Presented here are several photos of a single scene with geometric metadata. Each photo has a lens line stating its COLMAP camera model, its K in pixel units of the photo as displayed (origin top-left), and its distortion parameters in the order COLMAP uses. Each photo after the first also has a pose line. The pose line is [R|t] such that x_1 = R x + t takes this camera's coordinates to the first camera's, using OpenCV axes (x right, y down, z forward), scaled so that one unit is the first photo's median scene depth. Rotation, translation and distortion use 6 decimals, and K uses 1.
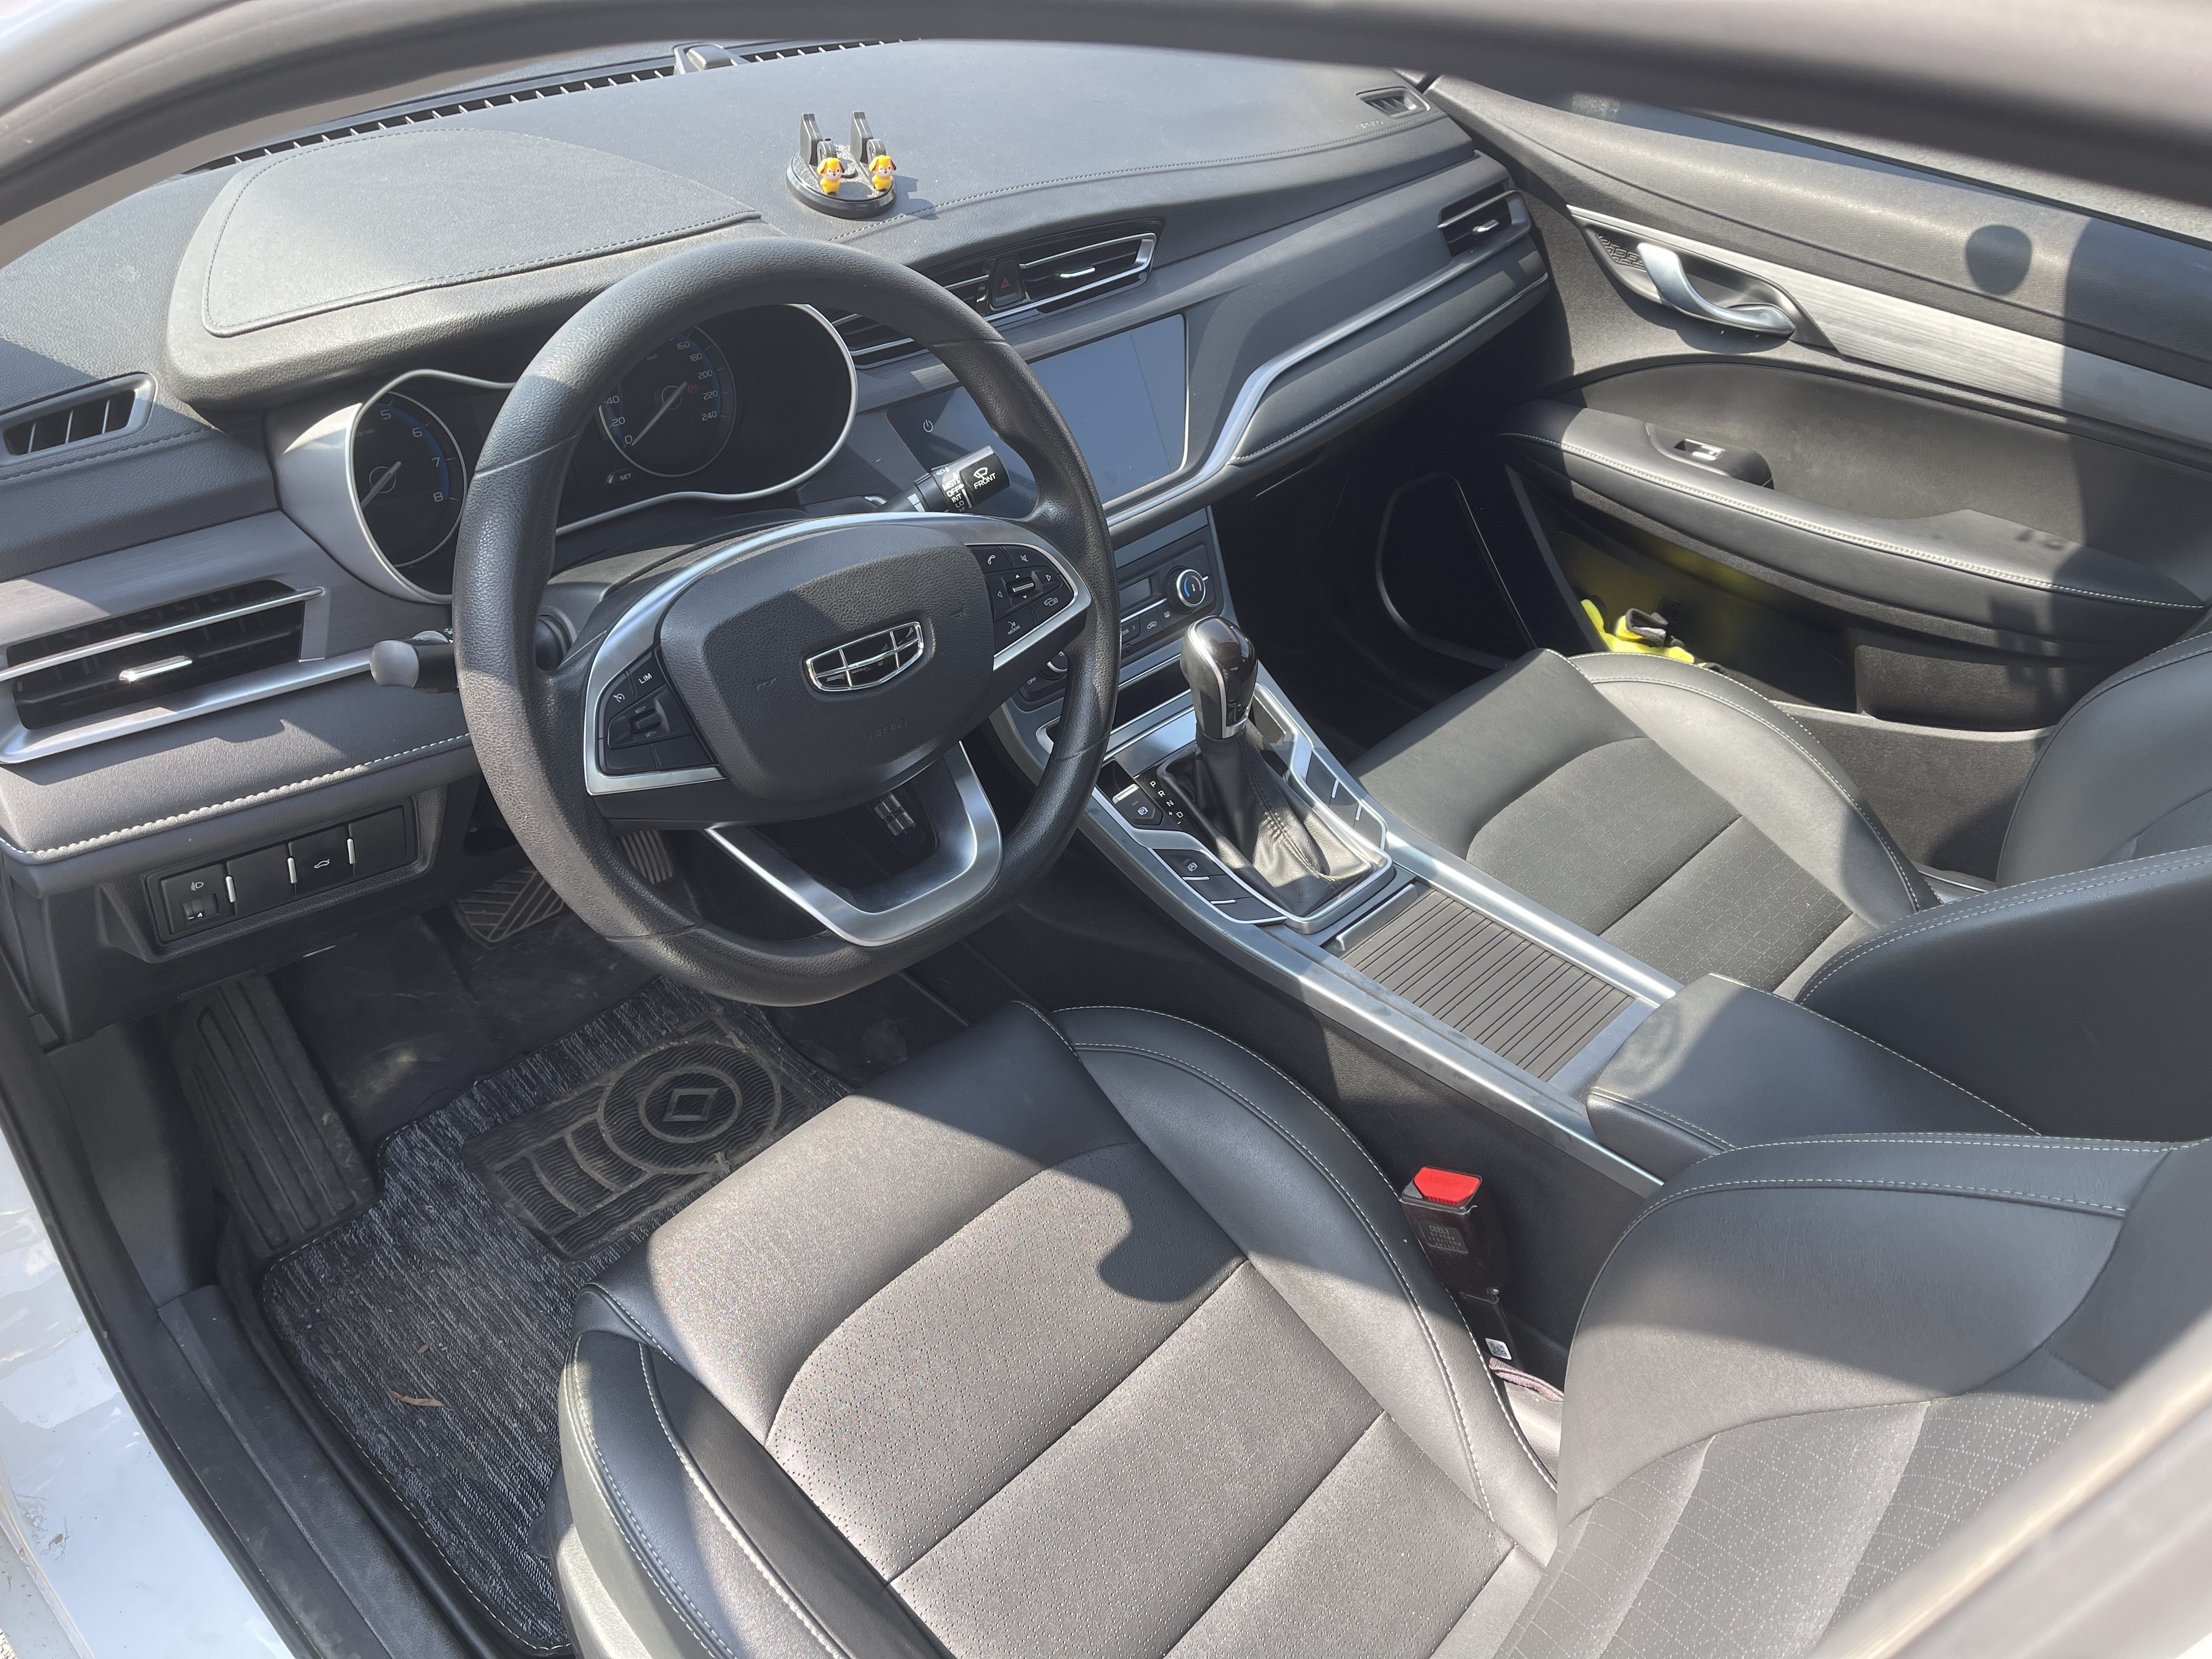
lens RADIAL K [[1669.1, 0, 1106.0], [0, 1669.1, 829.5], [0, 0, 1]] dist [0.041154, -0.008701]
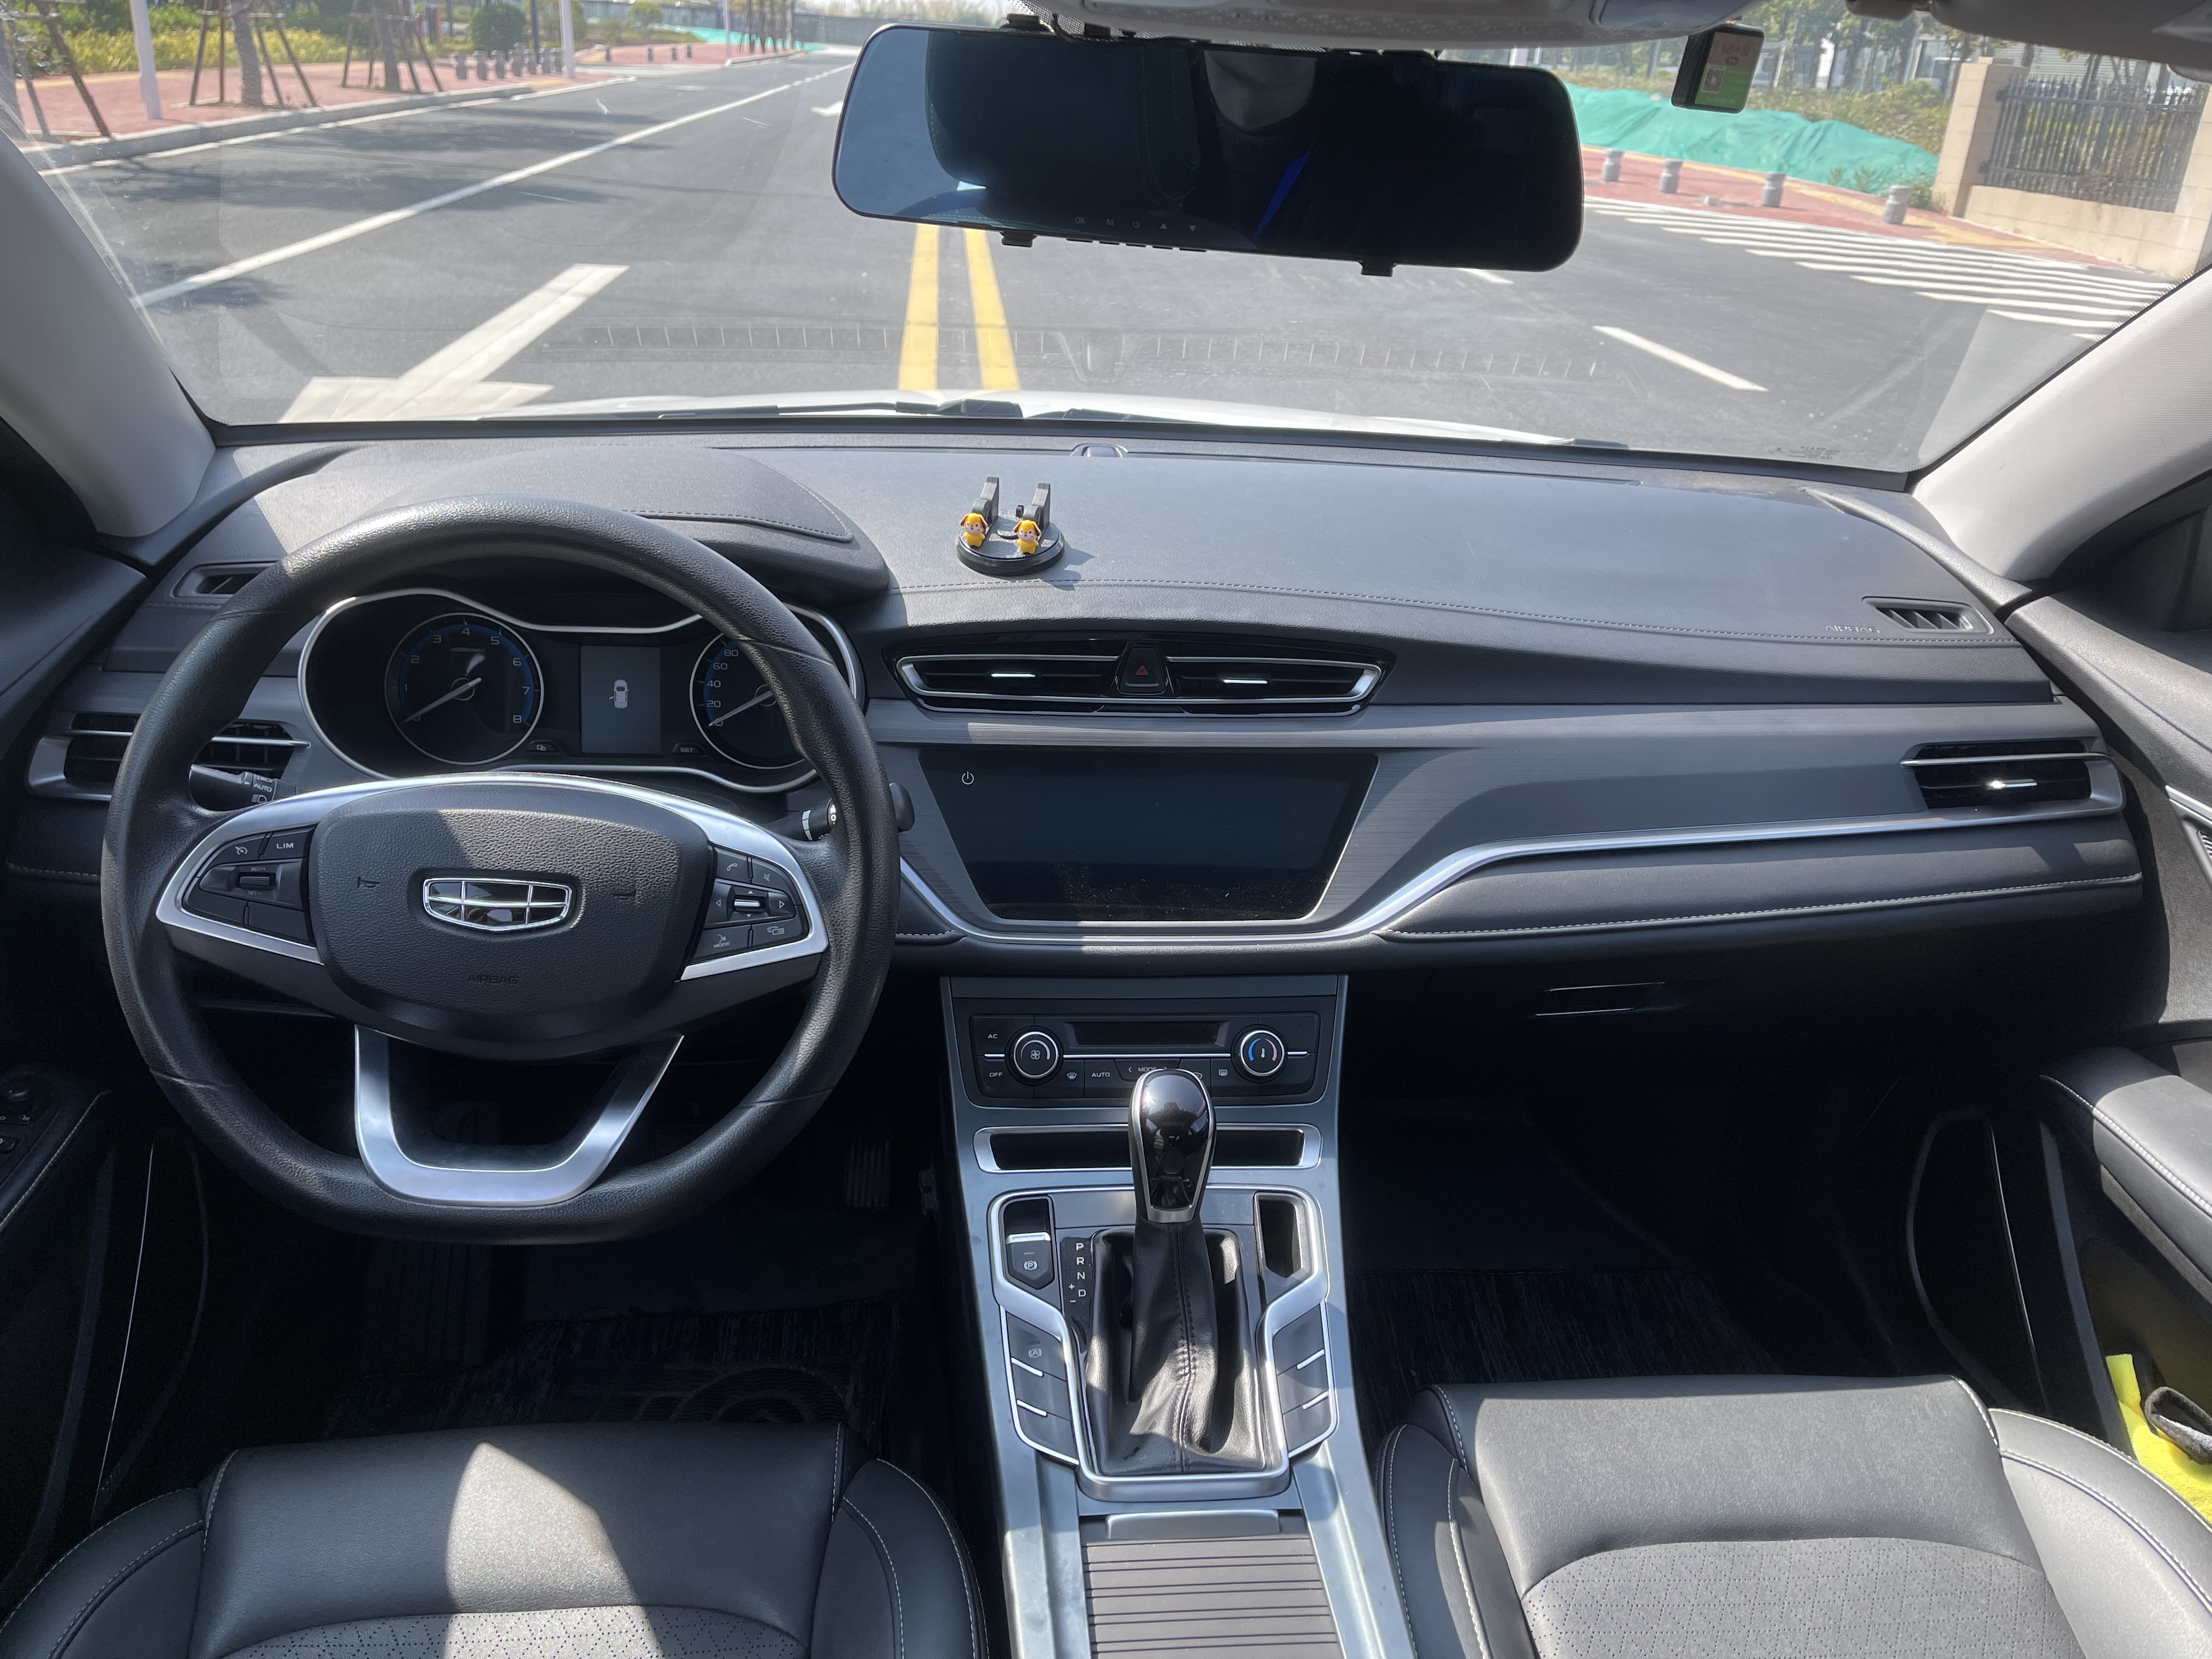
lens RADIAL K [[1669.1, 0, 1106.0], [0, 1669.1, 829.5], [0, 0, 1]] dist [0.041154, -0.008701]
pose [[0.751425, 0.221508, -0.621526, 0.481866], [-0.394806, 0.905674, -0.154544, -0.086900], [0.528667, 0.361510, 0.767998, 0.284954]]
